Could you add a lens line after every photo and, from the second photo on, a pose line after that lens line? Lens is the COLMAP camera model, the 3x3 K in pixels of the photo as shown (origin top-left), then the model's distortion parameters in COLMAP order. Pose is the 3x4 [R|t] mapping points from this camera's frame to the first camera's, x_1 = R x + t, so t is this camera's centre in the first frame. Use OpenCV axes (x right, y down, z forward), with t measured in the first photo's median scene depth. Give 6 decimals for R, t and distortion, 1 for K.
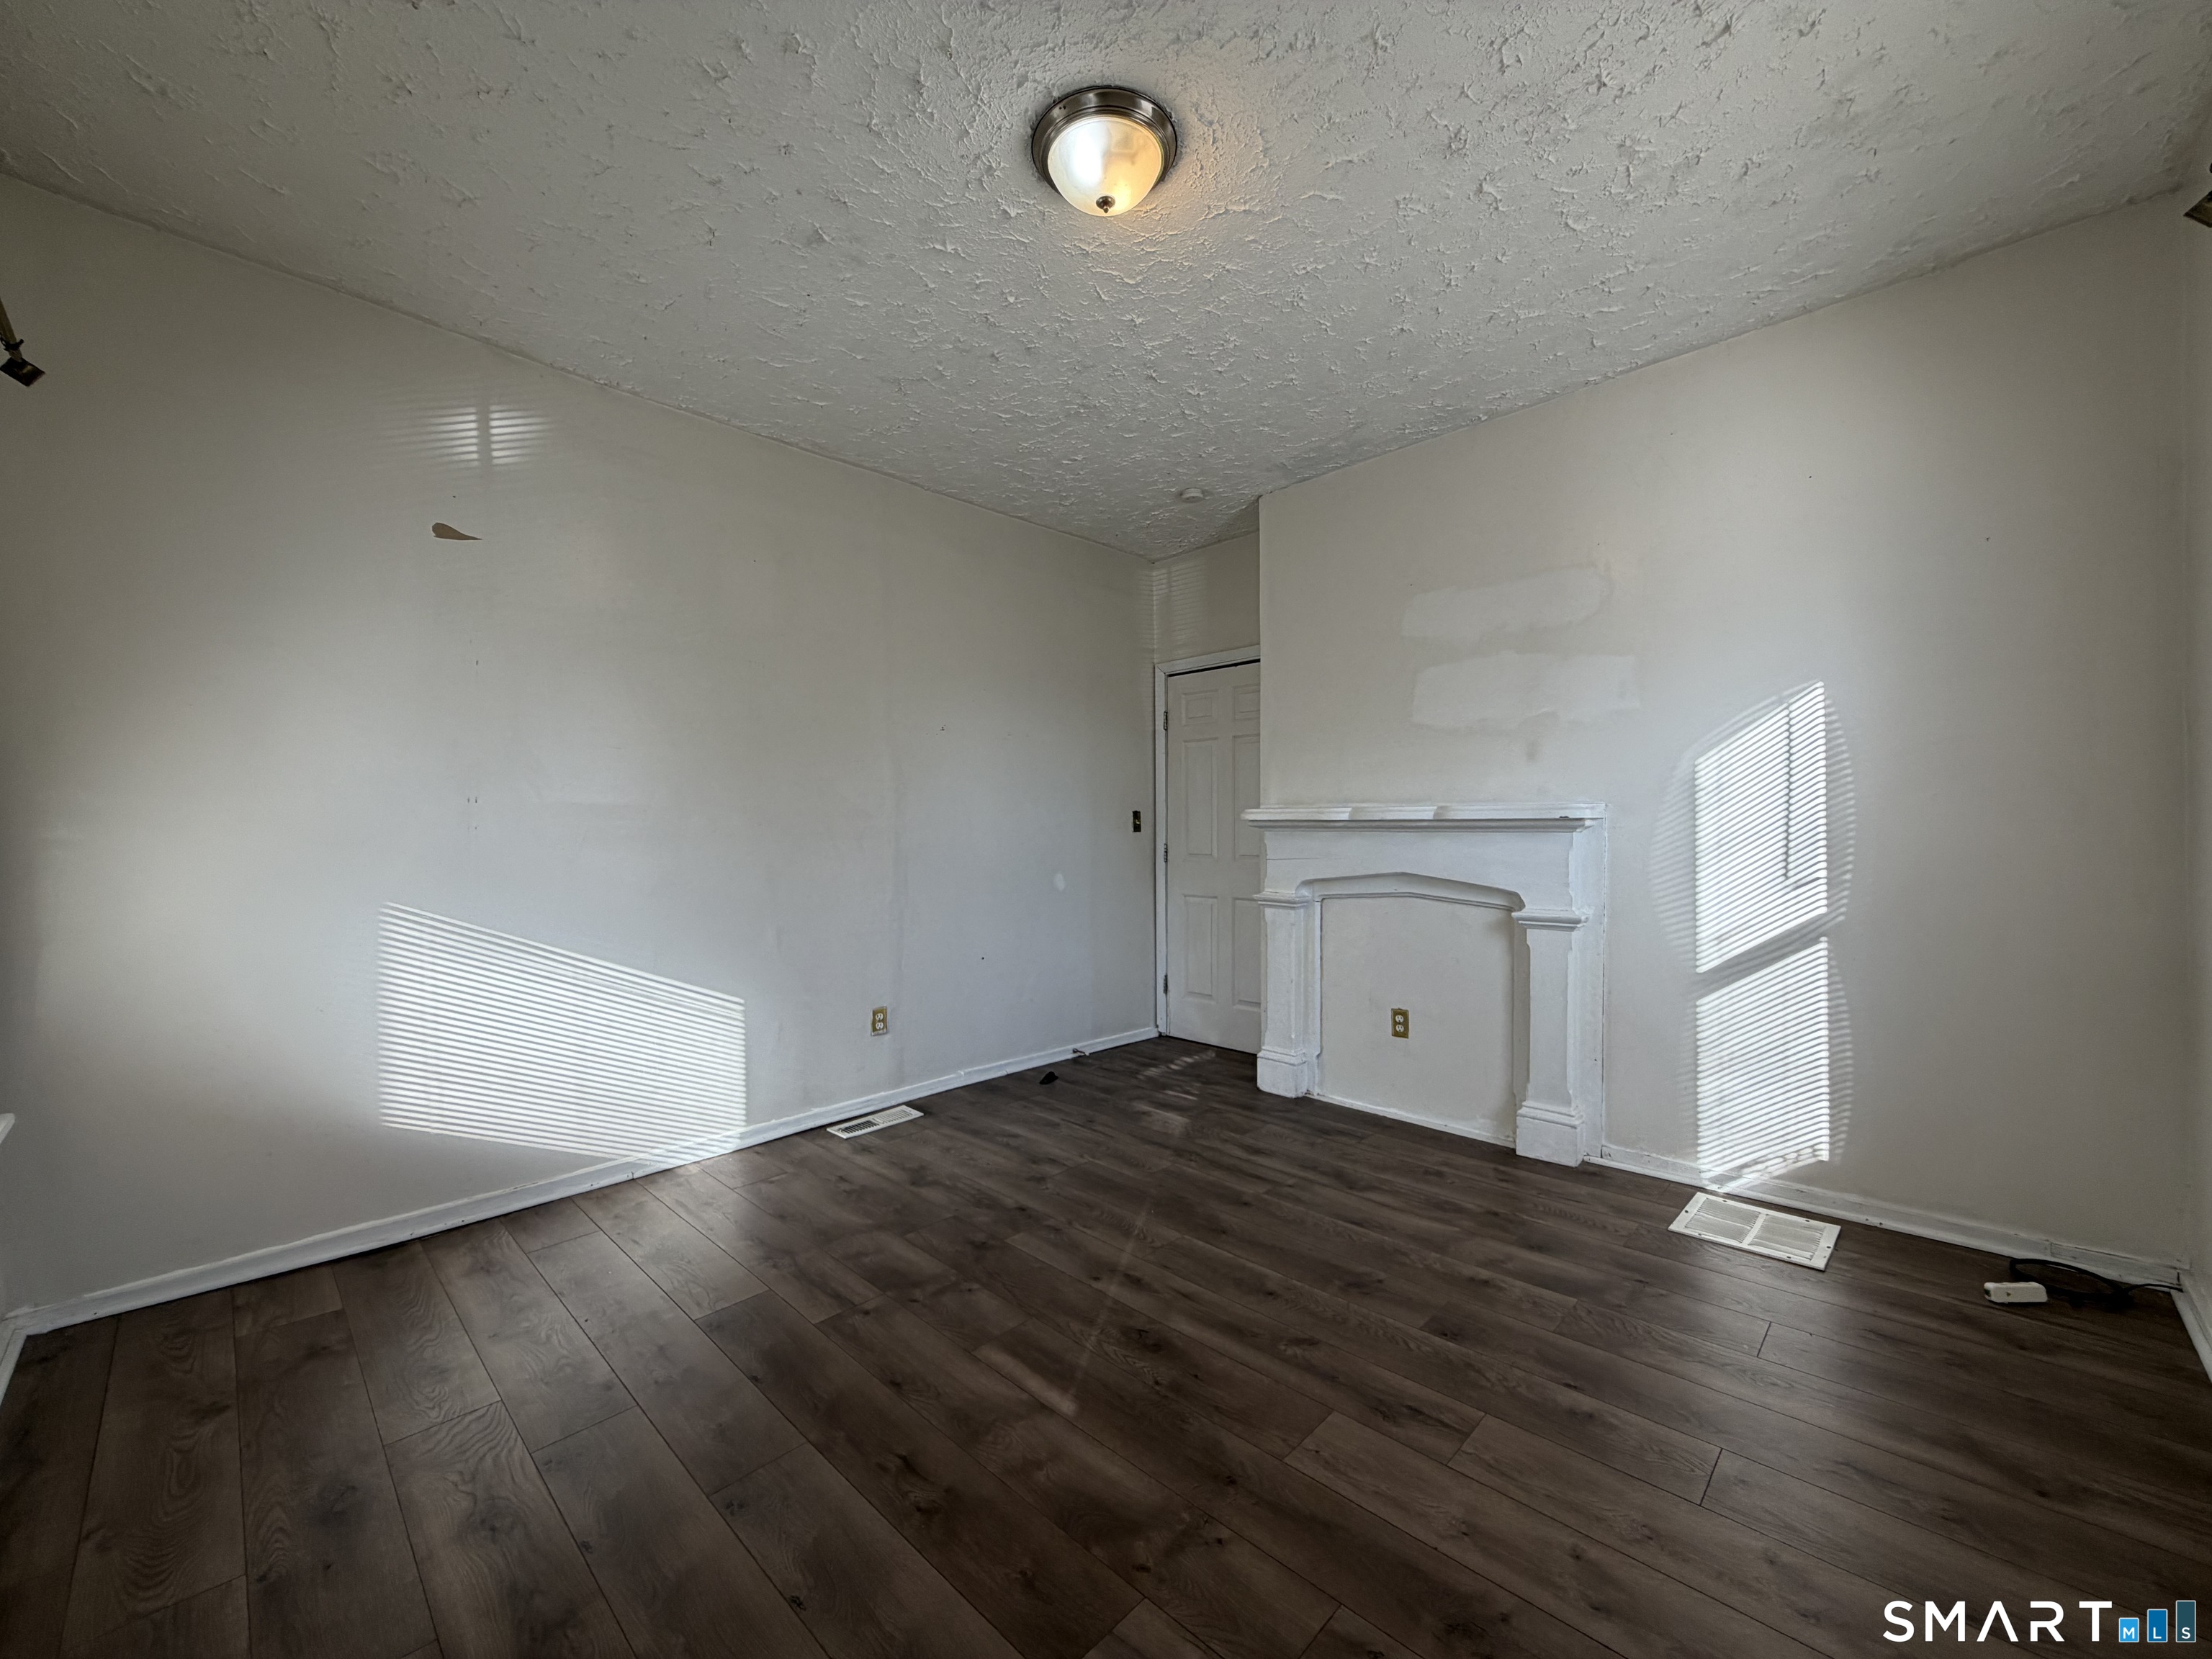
lens RADIAL K [[878.5, 0, 1106.0], [0, 878.5, 829.5], [0, 0, 1]] dist [0.002298, 0.000175]
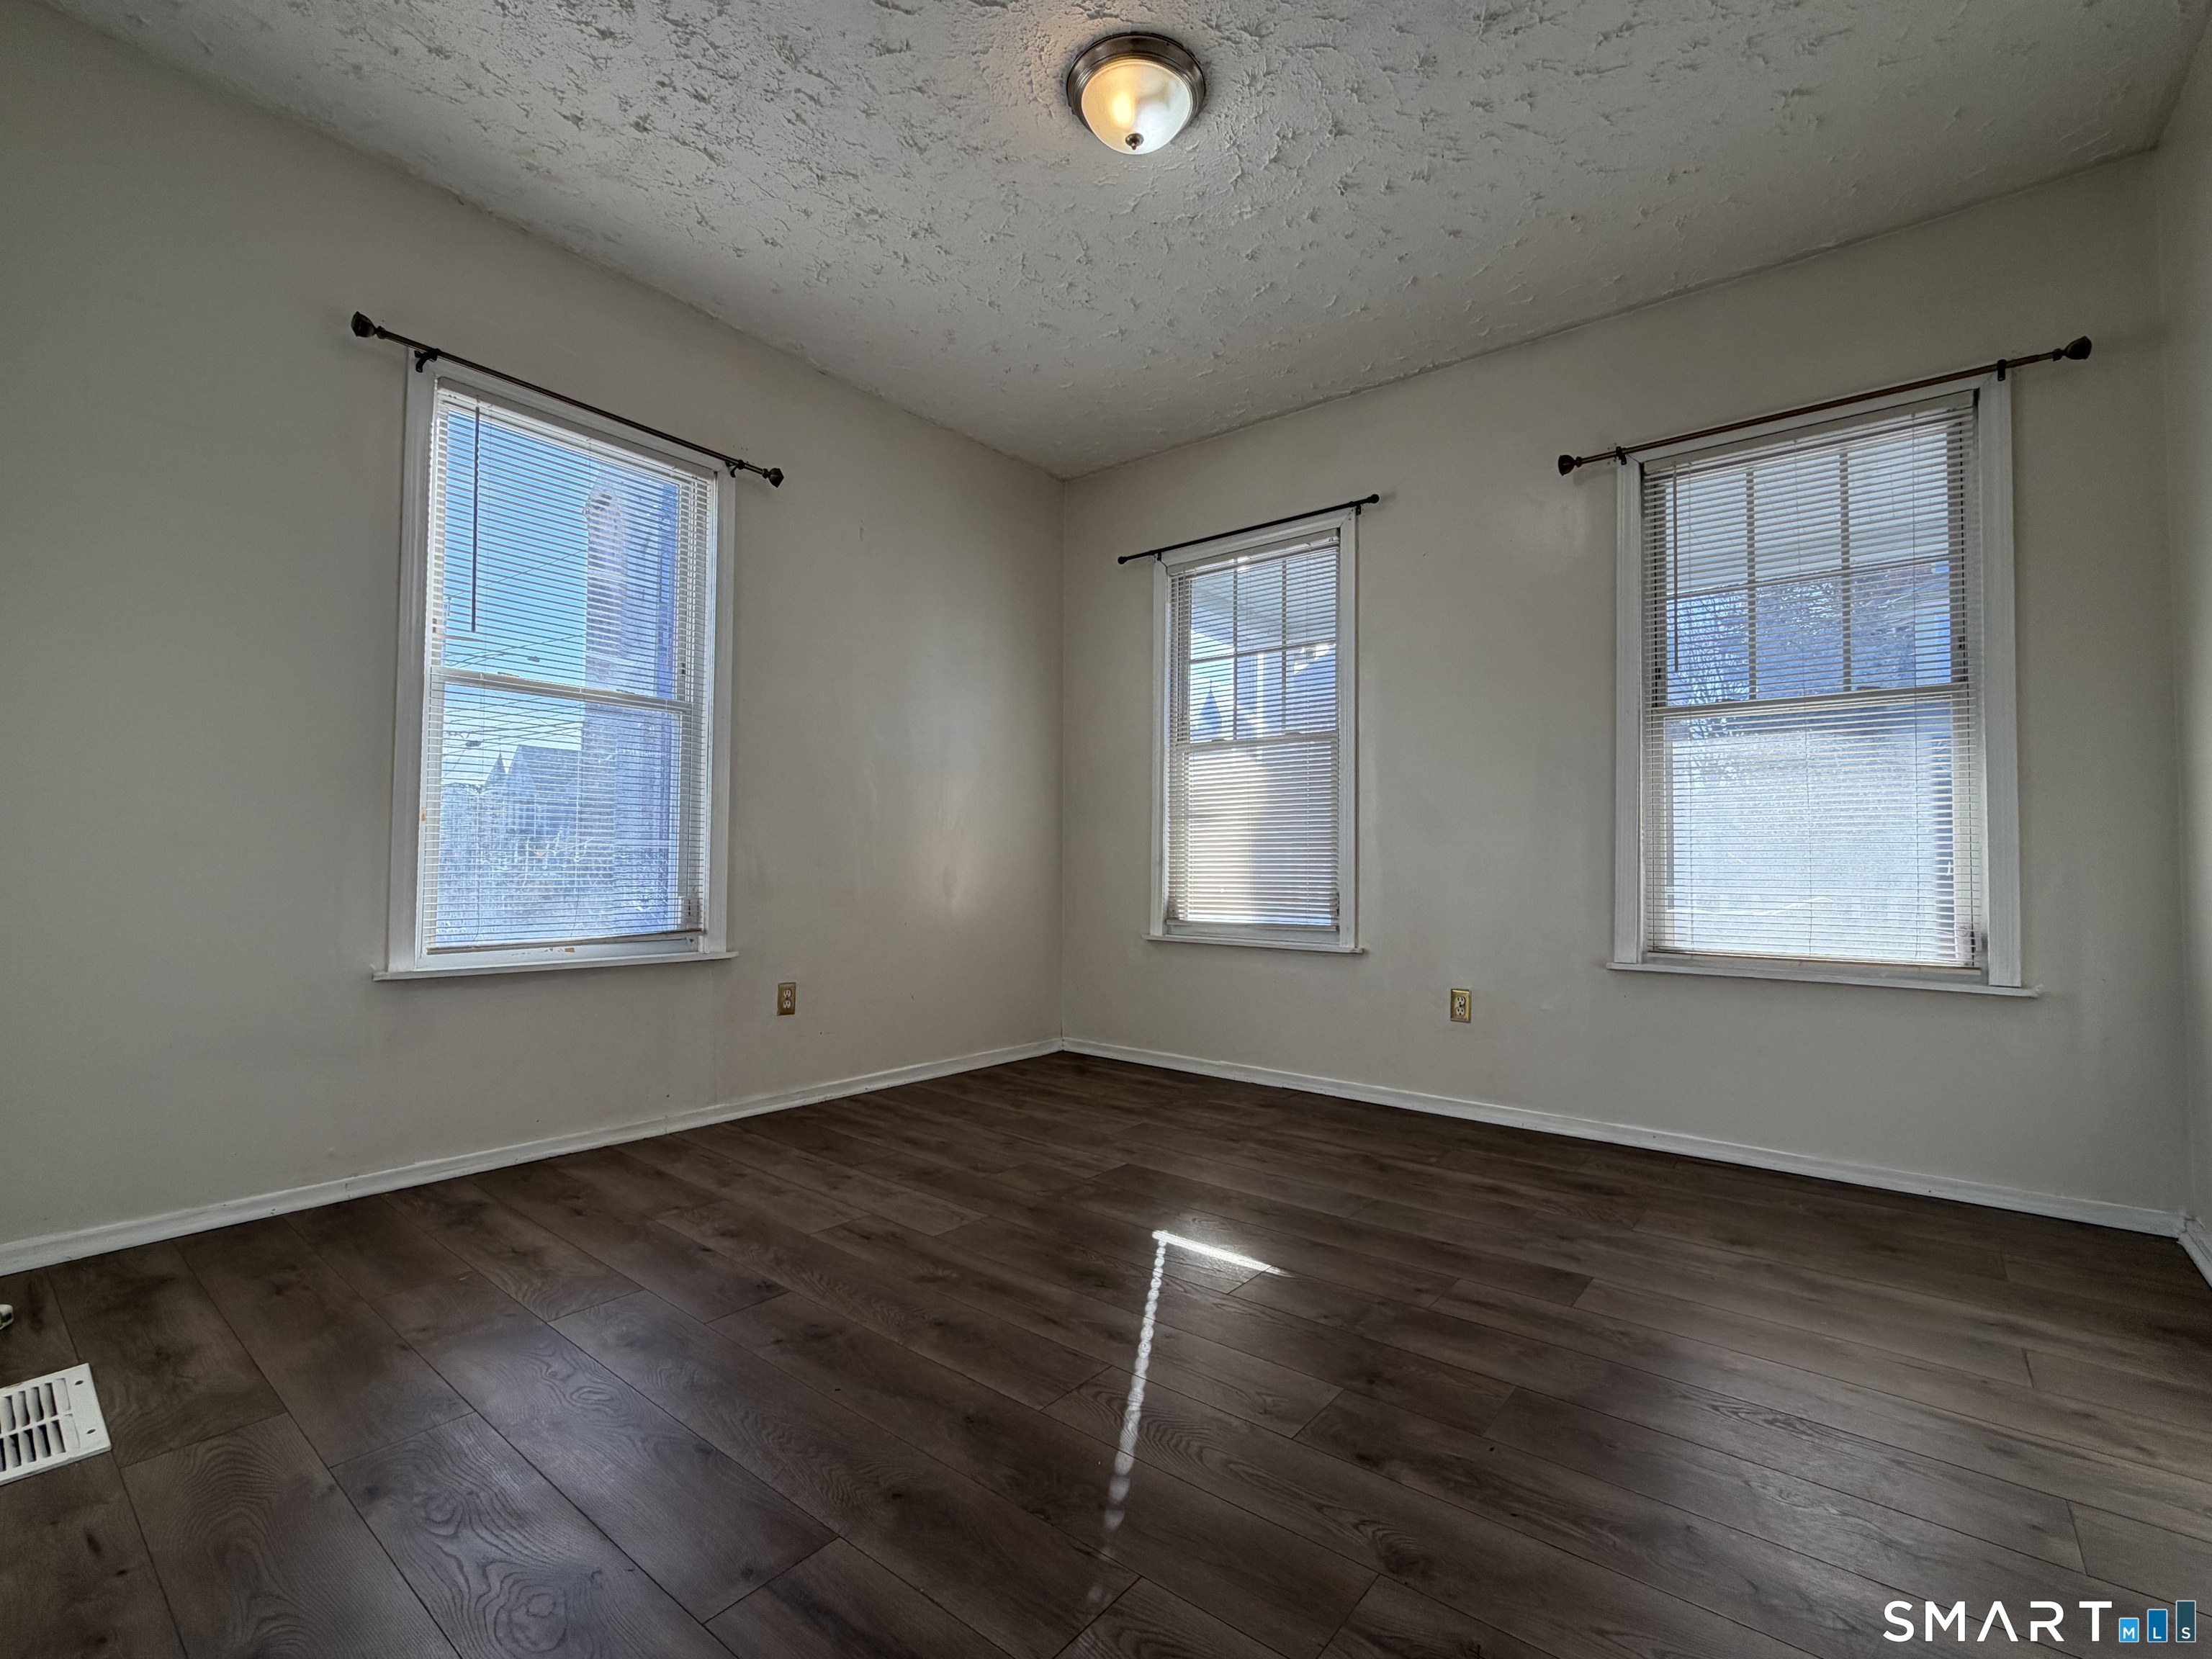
lens RADIAL K [[970.8, 0, 1106.0], [0, 970.8, 829.5], [0, 0, 1]] dist [-0.000372, -0.000069]
pose [[-0.995315, -0.003446, -0.096625, 0.141167], [-0.001211, 0.999731, -0.023178, 0.126845], [0.096678, -0.022953, -0.995051, 2.094901]]
